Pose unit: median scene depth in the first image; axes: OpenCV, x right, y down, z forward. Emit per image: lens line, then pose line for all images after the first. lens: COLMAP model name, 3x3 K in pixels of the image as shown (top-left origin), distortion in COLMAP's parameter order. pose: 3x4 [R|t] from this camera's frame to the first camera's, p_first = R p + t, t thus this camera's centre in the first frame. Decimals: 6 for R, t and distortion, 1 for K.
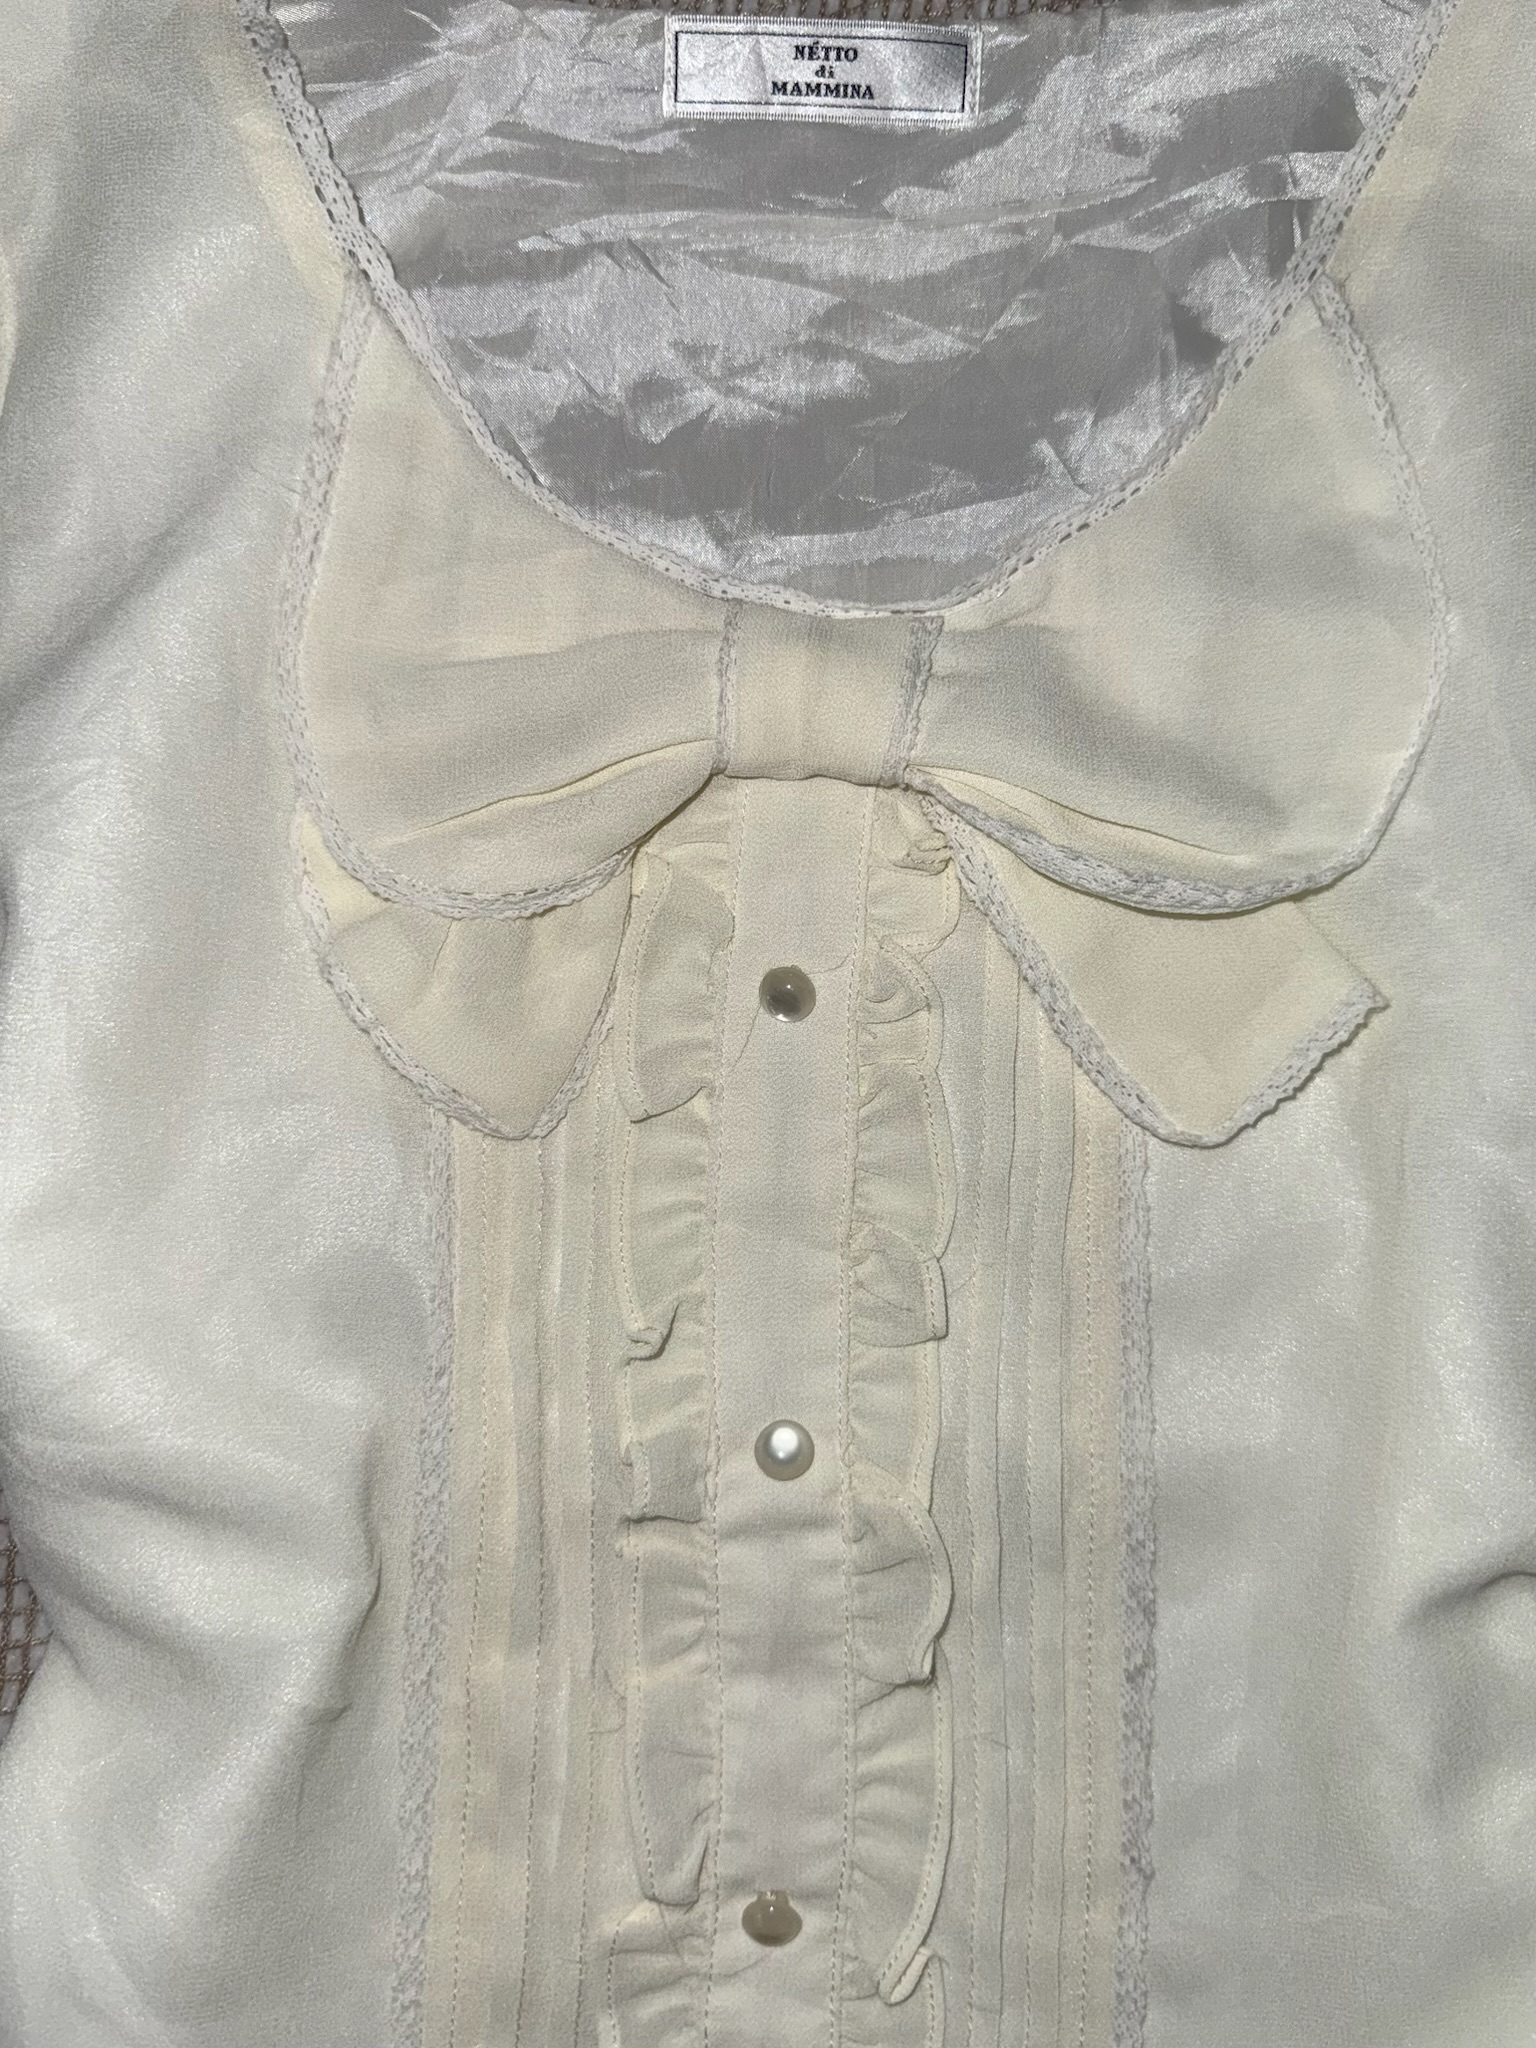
lens RADIAL K [[1492.0, 0, 763.5], [0, 1492.0, 1034.3], [0, 0, 1]] dist [-0.036156, -0.006710]
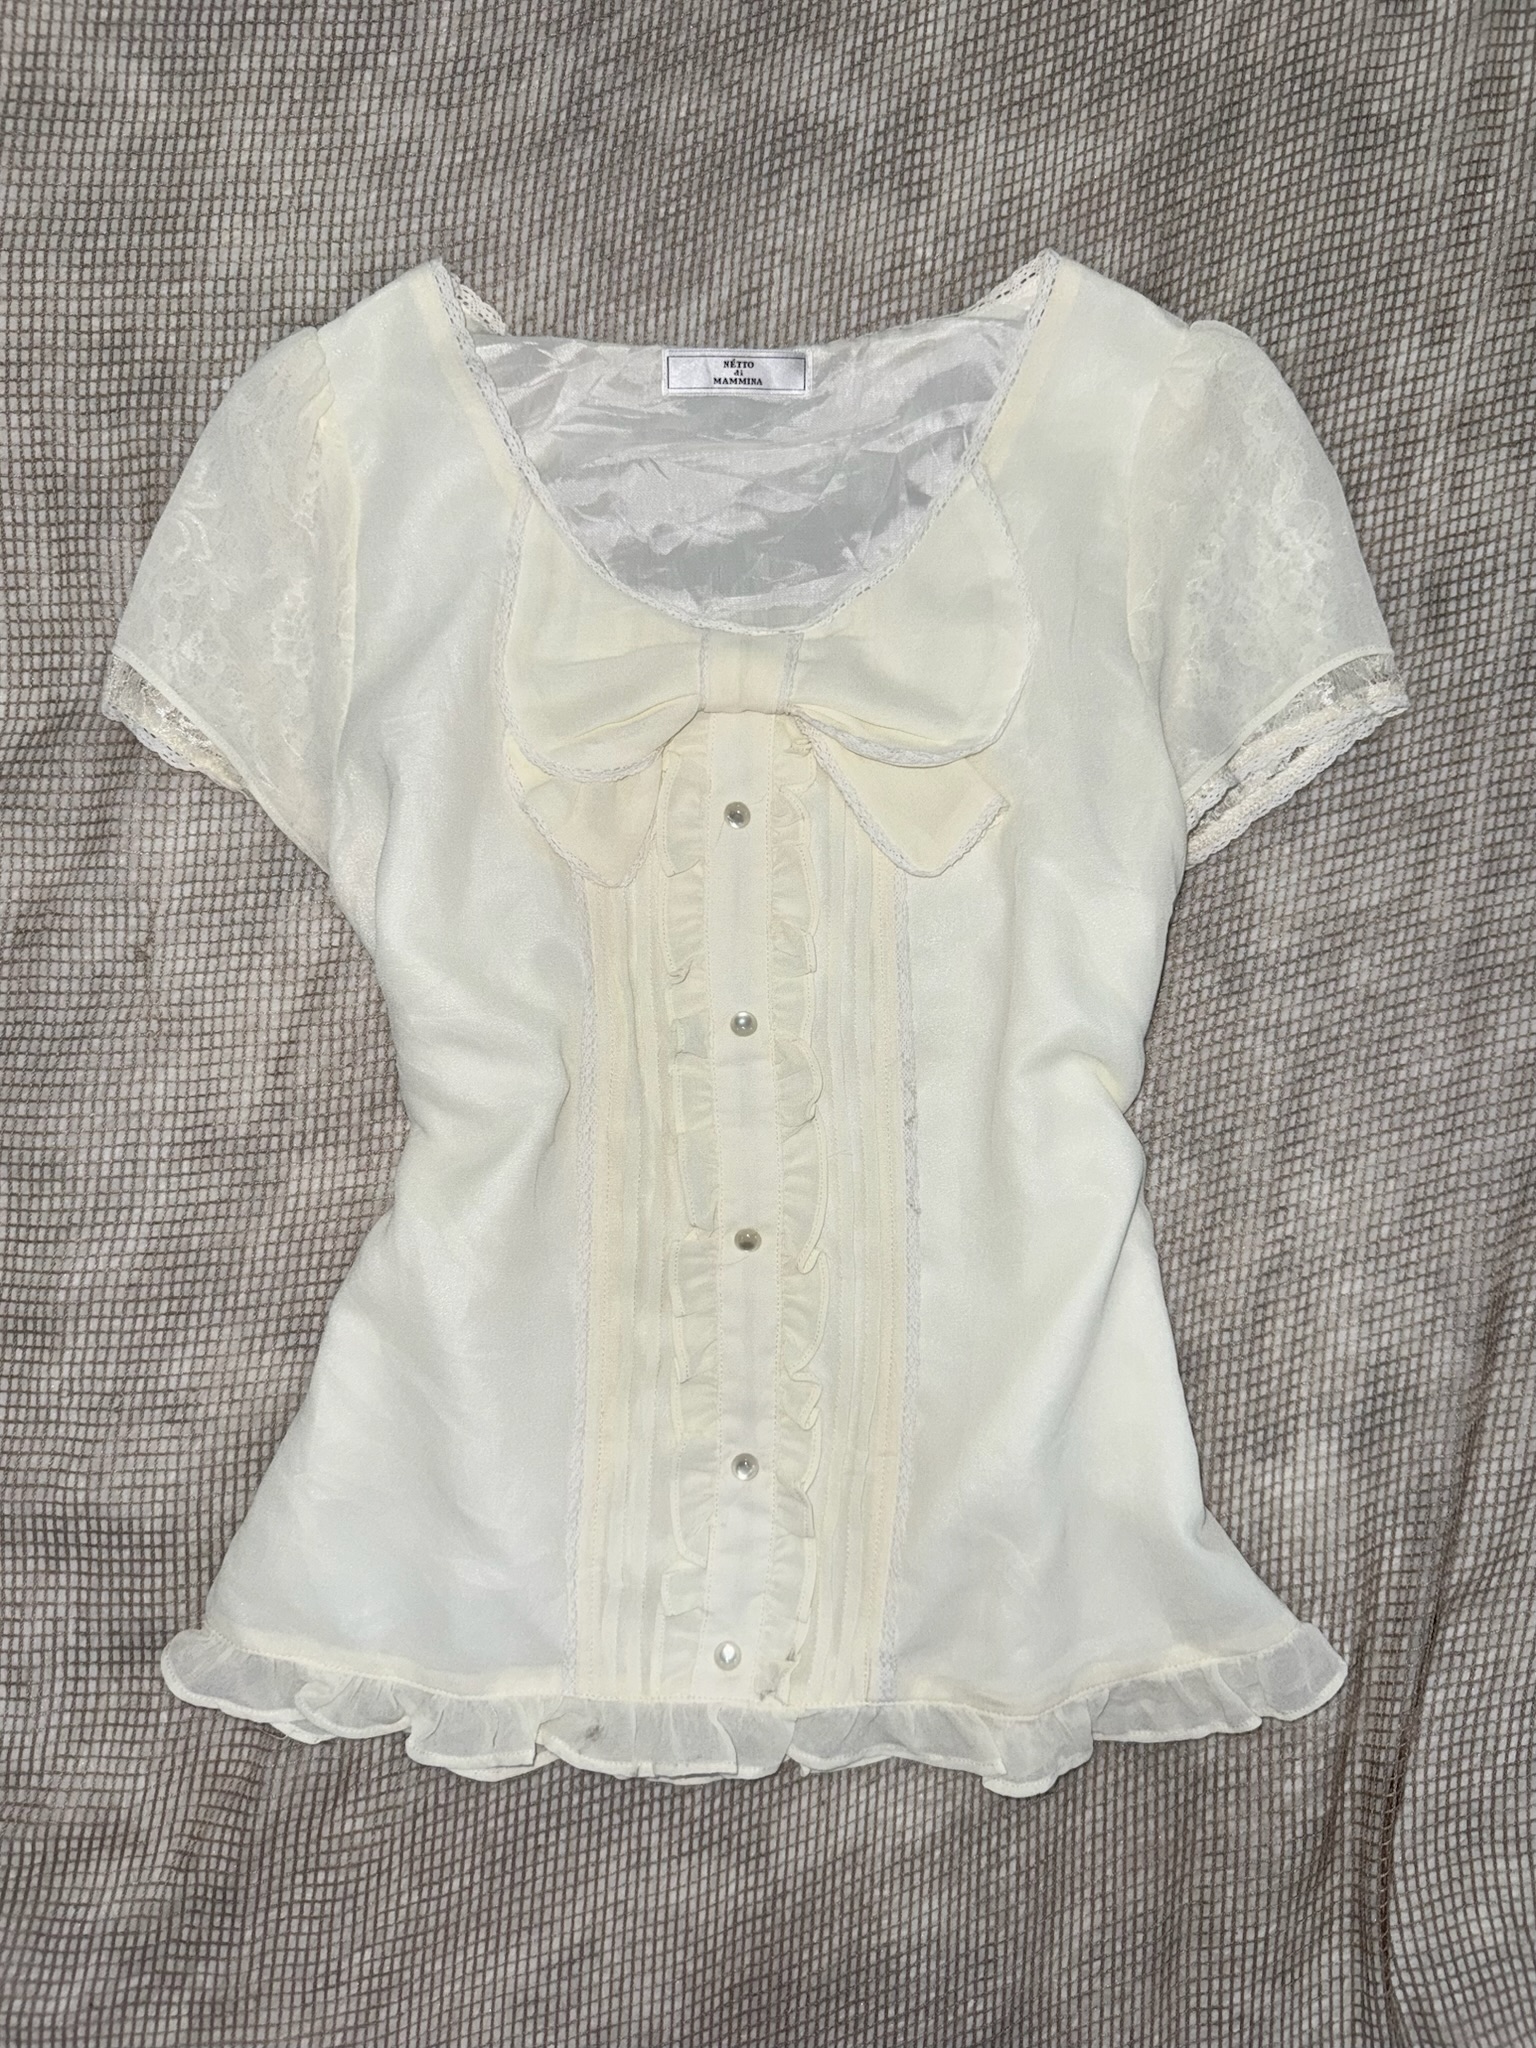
lens RADIAL K [[1655.7, 0, 724.0], [0, 1655.7, 1137.7], [0, 0, 1]] dist [-0.036463, 0.008965]
pose [[0.999217, -0.038107, 0.010665, -0.046715], [0.037511, 0.997976, 0.051352, 0.320318], [-0.012600, -0.050912, 0.998624, -1.420291]]
